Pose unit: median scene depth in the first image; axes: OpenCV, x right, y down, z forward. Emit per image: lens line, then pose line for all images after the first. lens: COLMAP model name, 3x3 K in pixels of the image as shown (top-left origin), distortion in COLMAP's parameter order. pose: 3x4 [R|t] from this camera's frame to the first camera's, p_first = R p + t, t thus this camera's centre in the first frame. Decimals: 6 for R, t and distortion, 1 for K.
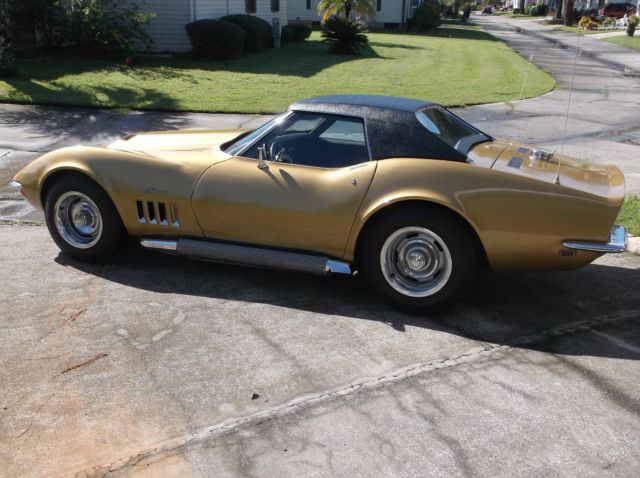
lens RADIAL K [[661.8, 0, 320.0], [0, 661.8, 239.0], [0, 0, 1]] dist [0.036829, -0.088653]
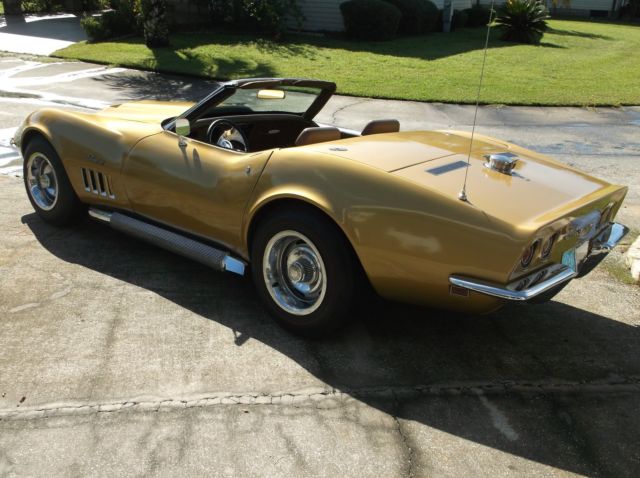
lens RADIAL K [[661.8, 0, 320.0], [0, 661.8, 239.0], [0, 0, 1]] dist [0.036829, -0.088653]
pose [[0.941092, 0.136655, -0.309308, 0.397397], [-0.130851, 0.990613, 0.039539, -0.041688], [0.311808, 0.003263, 0.950140, 0.199077]]
